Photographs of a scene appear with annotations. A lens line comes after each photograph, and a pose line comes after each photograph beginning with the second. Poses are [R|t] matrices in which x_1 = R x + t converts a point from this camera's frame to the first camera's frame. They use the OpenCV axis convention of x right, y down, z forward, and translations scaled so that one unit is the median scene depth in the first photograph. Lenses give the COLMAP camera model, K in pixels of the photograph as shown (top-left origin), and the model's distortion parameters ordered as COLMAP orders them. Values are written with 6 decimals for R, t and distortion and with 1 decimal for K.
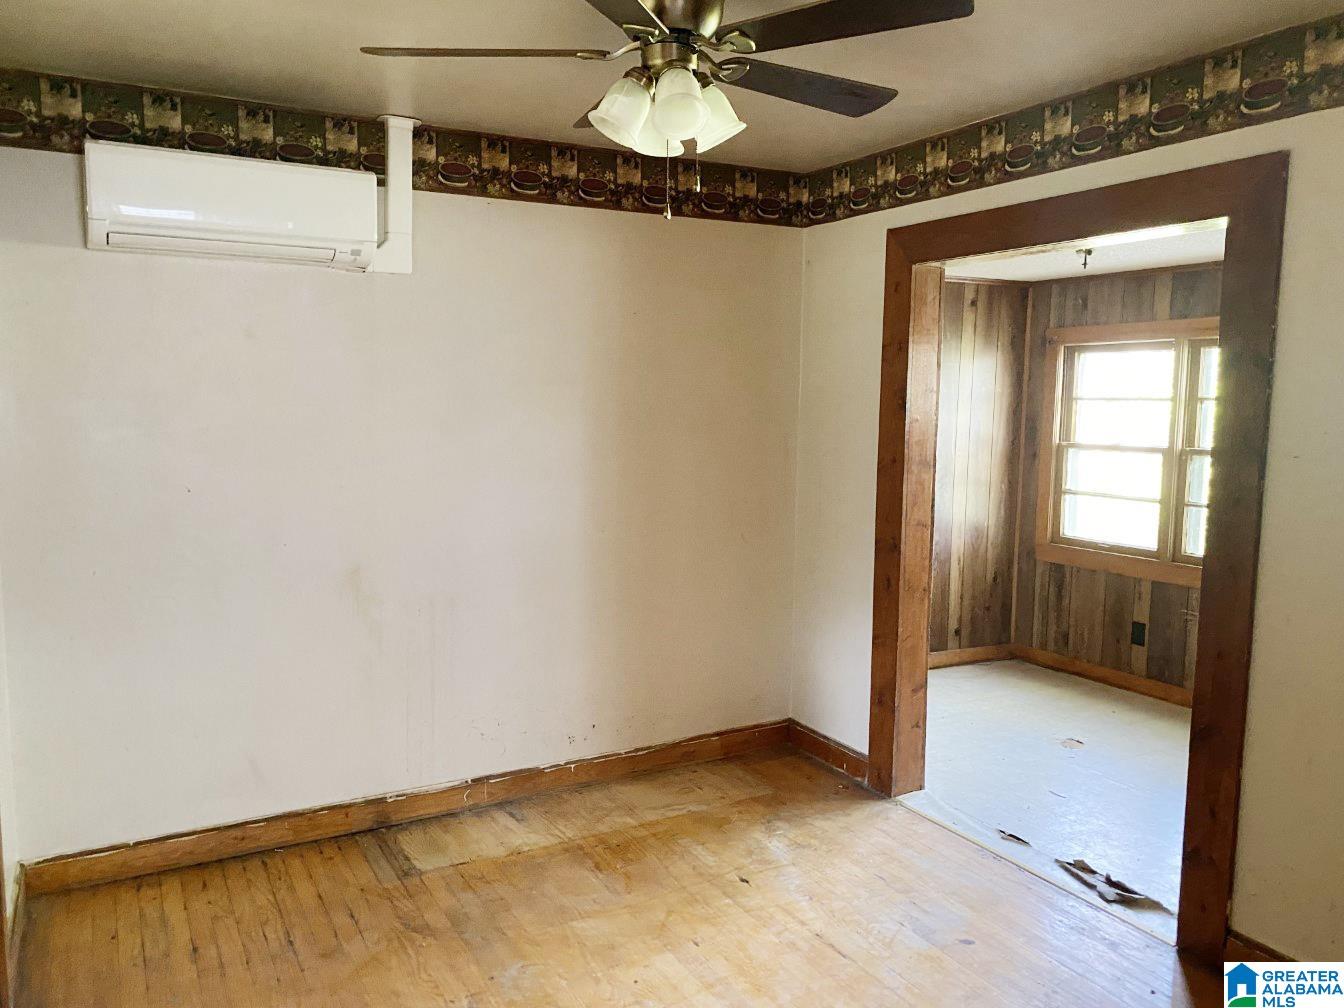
lens RADIAL K [[1037.8, 0, 669.6], [0, 1037.8, 508.0], [0, 0, 1]] dist [-0.002512, 0.034460]
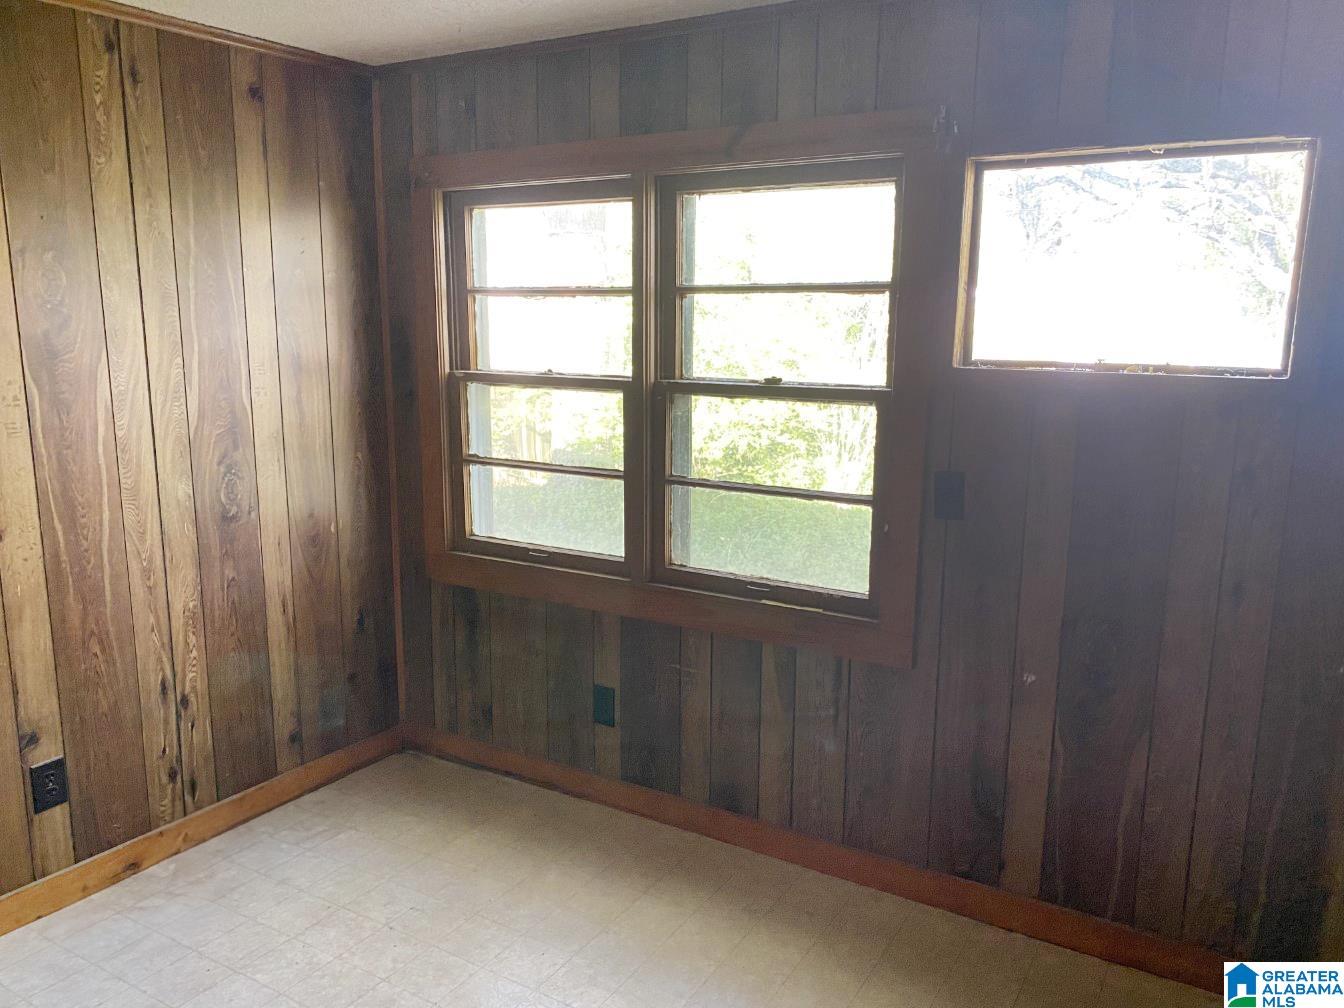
lens RADIAL K [[1037.8, 0, 661.6], [0, 1037.8, 511.6], [0, 0, 1]] dist [-0.002512, 0.034460]
pose [[0.871873, -0.105318, 0.478274, 0.201796], [0.058858, 0.992058, 0.111159, -0.044373], [-0.486183, -0.068767, 0.871147, 0.460009]]
